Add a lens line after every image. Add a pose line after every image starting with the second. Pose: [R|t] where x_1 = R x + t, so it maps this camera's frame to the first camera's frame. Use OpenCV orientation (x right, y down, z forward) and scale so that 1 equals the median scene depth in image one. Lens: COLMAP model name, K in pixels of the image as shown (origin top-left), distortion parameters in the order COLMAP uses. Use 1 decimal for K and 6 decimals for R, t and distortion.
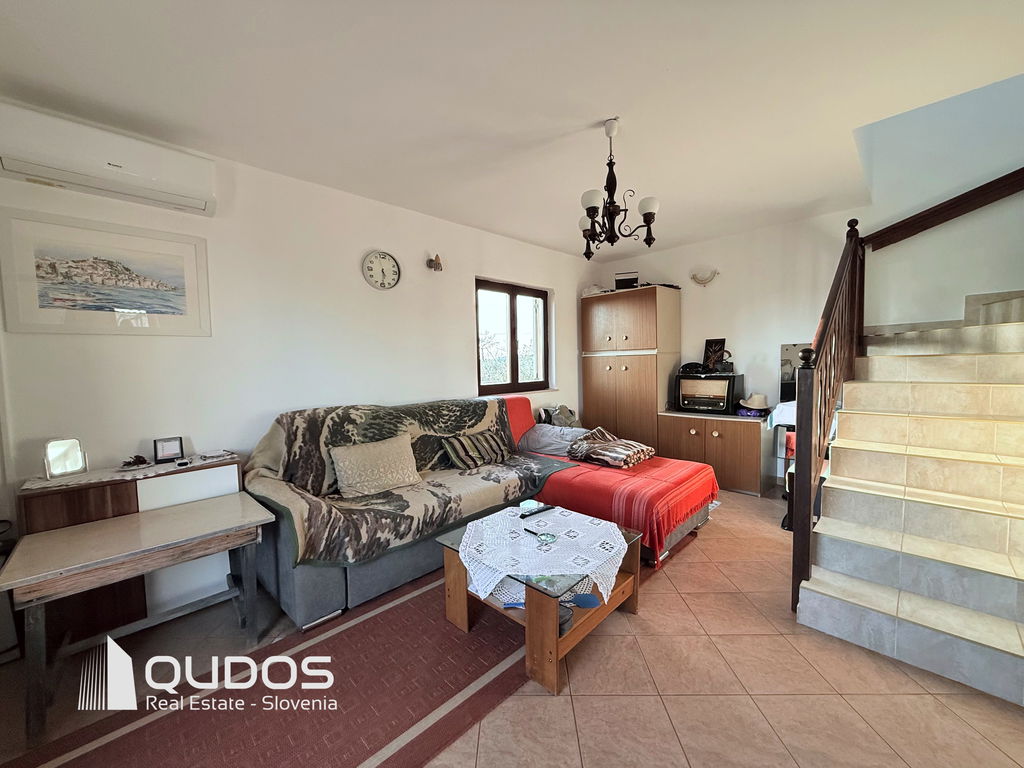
lens RADIAL K [[404.2, 0, 507.3], [0, 404.2, 384.2], [0, 0, 1]] dist [-0.000902, -0.000137]
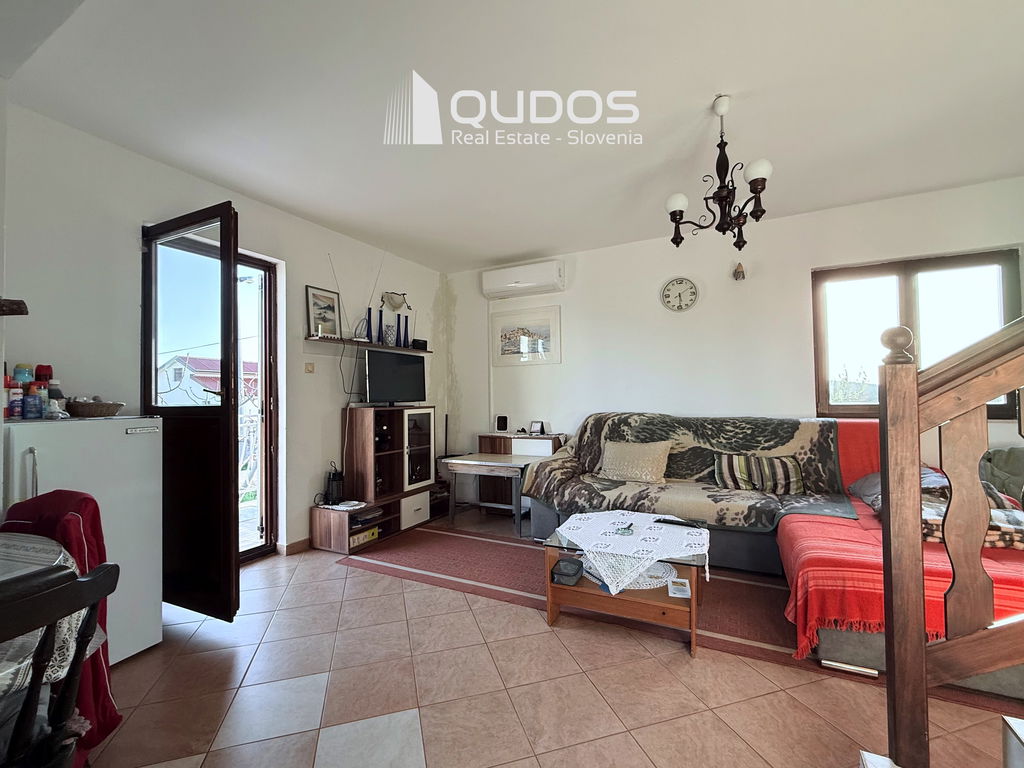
lens RADIAL K [[439.6, 0, 511.0], [0, 439.6, 386.4], [0, 0, 1]] dist [0.000783, 0.000375]
pose [[0.310532, -0.005326, -0.950548, 0.841565], [-0.044957, 0.998783, -0.020283, 0.019877], [0.949499, 0.049032, 0.309915, 0.236646]]
